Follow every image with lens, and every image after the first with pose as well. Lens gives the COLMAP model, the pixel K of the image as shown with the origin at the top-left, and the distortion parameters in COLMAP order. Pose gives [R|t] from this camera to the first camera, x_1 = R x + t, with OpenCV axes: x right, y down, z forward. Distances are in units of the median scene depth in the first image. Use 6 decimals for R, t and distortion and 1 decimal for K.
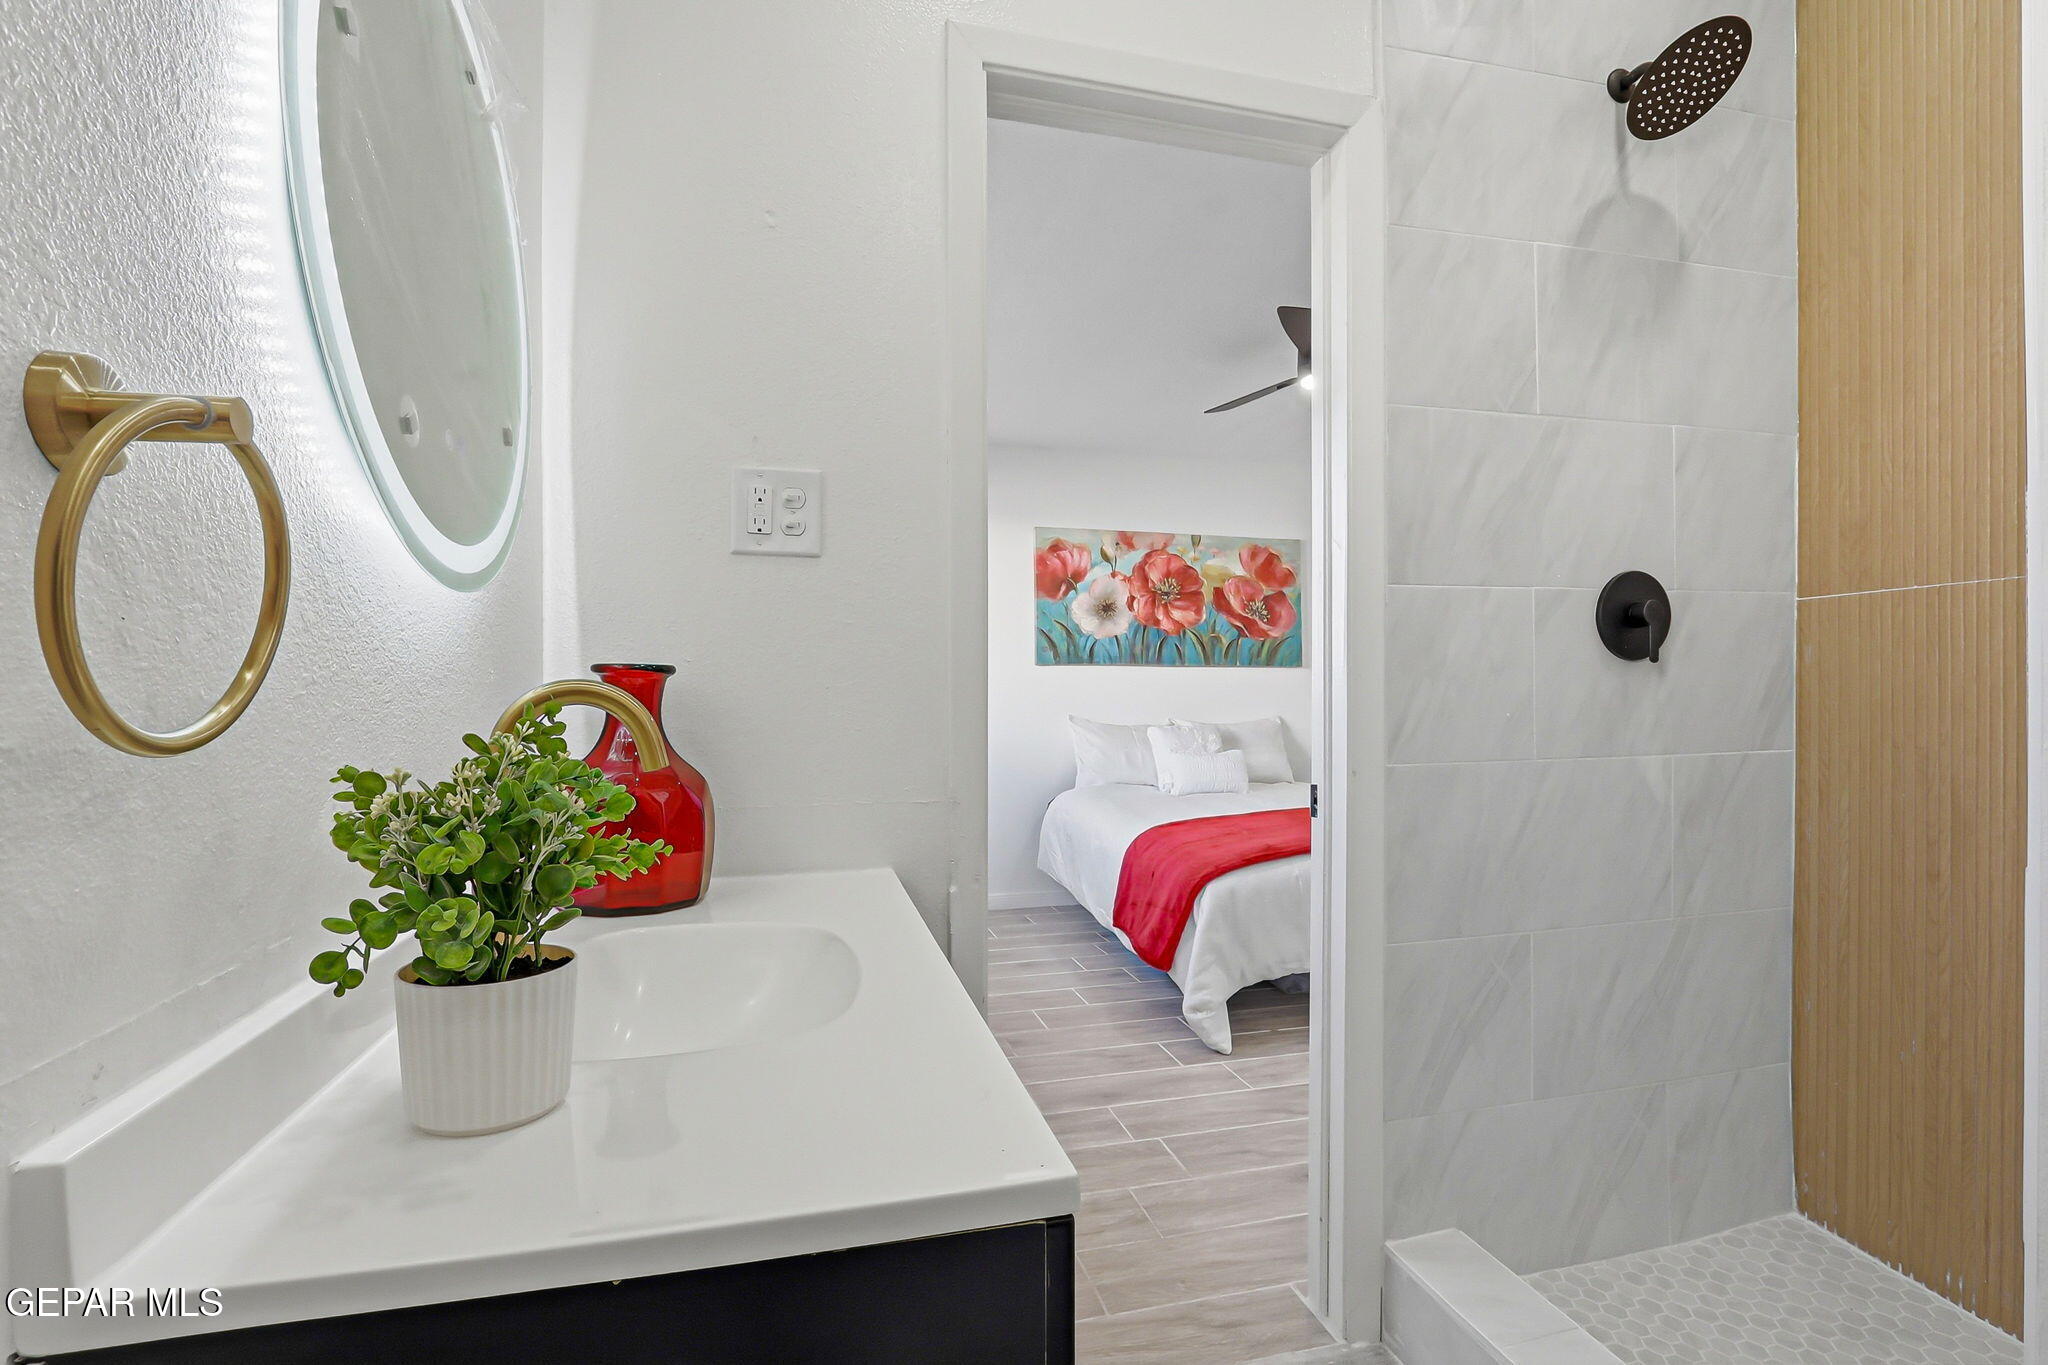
lens RADIAL K [[1015.5, 0, 1023.0], [0, 1015.5, 701.9], [0, 0, 1]] dist [-0.013057, 0.002690]
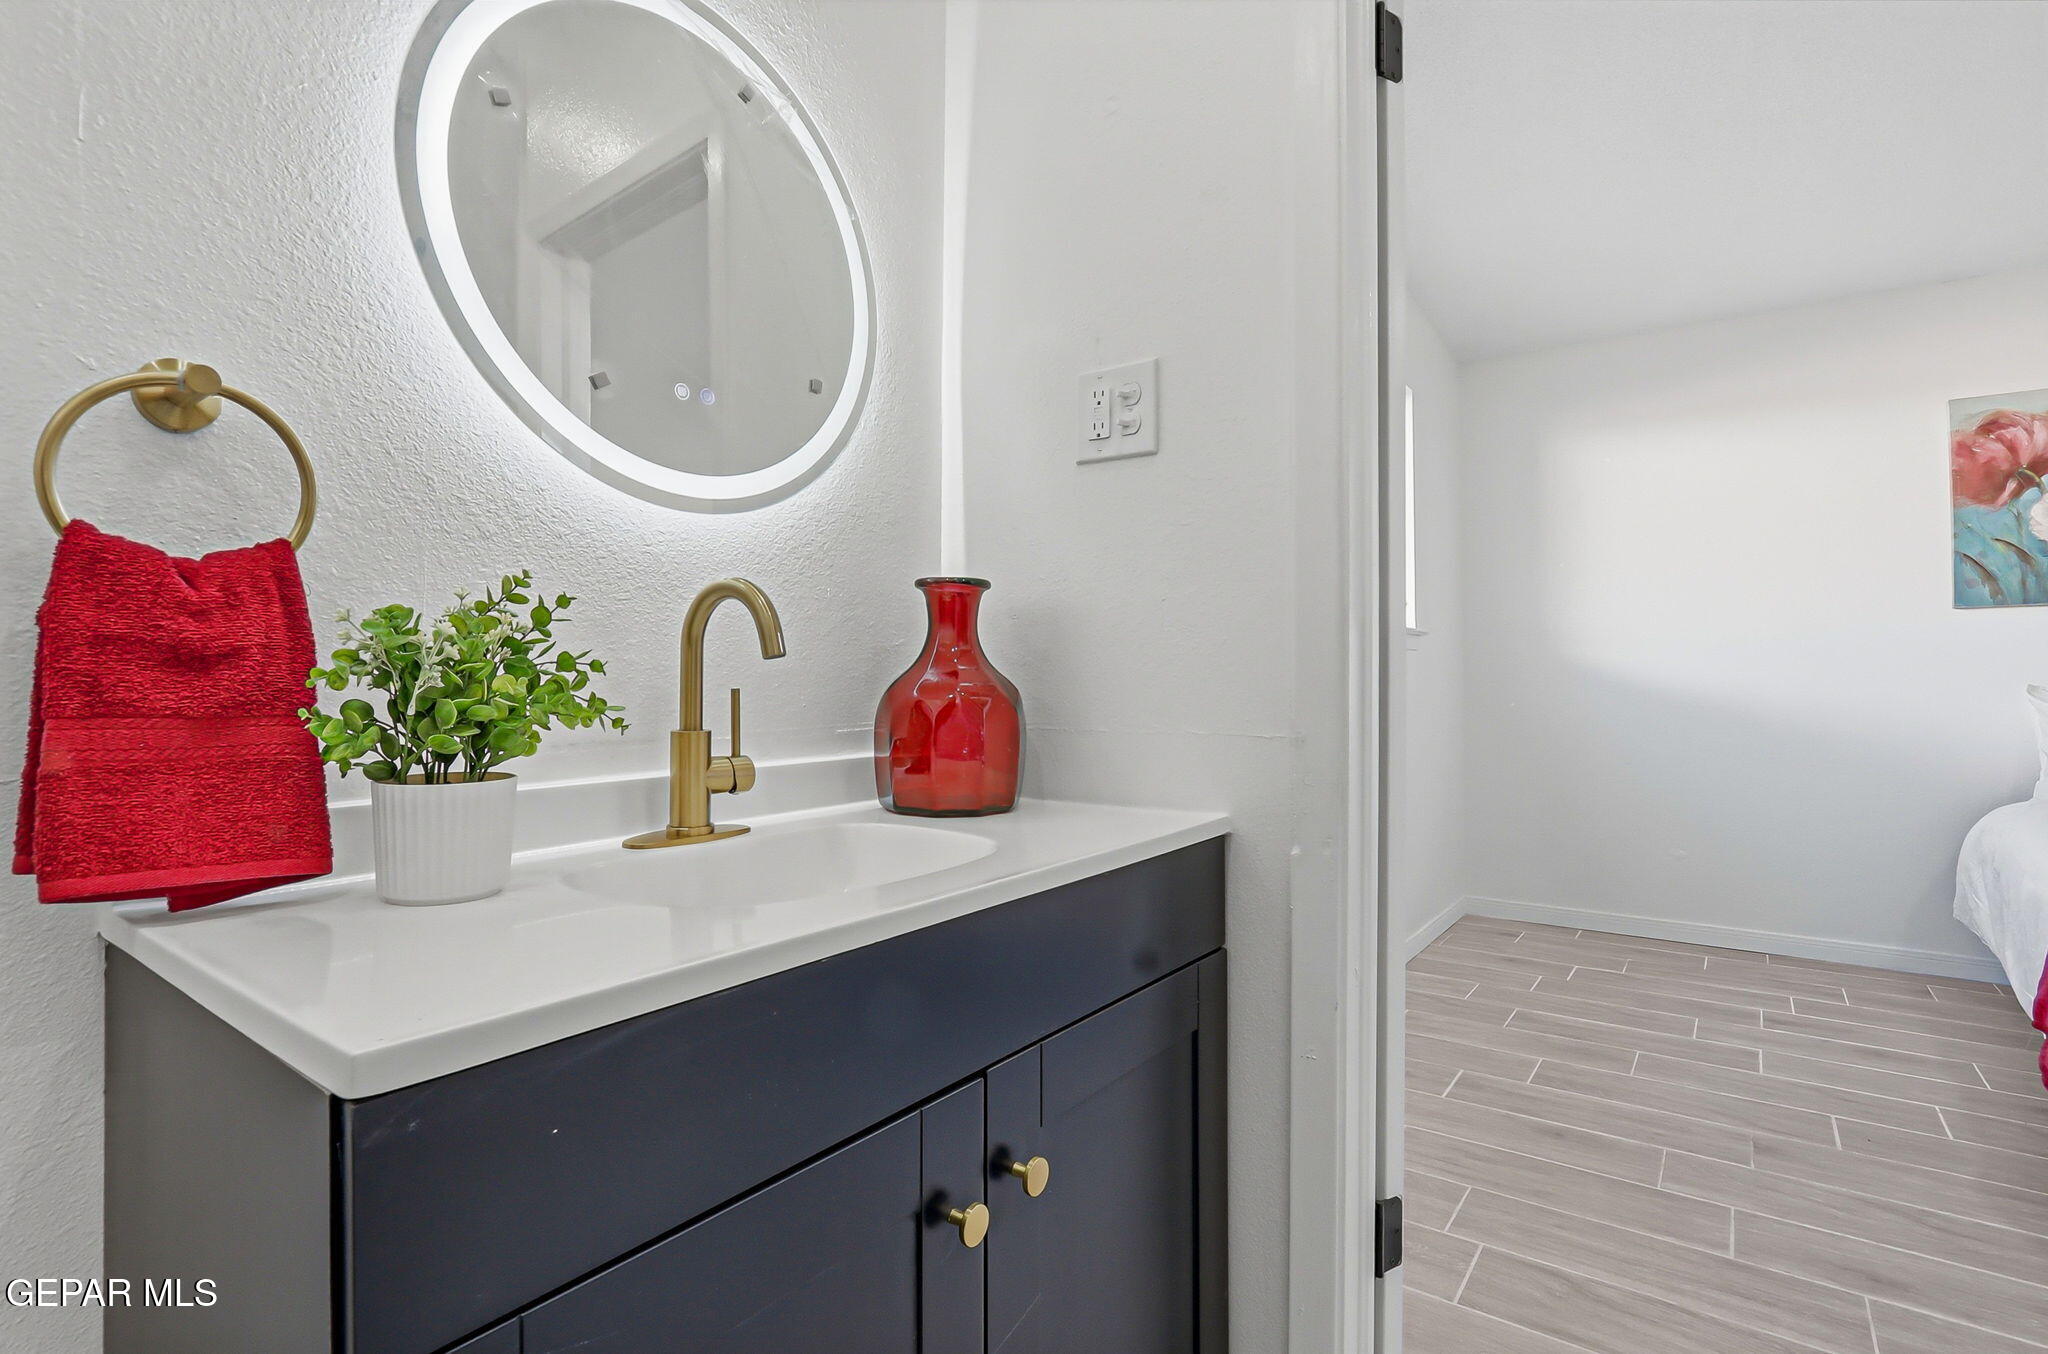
lens RADIAL K [[988.6, 0, 1031.0], [0, 988.6, 660.8], [0, 0, 1]] dist [-0.010734, -0.000571]
pose [[0.609468, -0.004678, -0.792797, 0.156404], [-0.017901, 0.999646, -0.019660, 0.021737], [0.792609, 0.026175, 0.609169, 0.143703]]
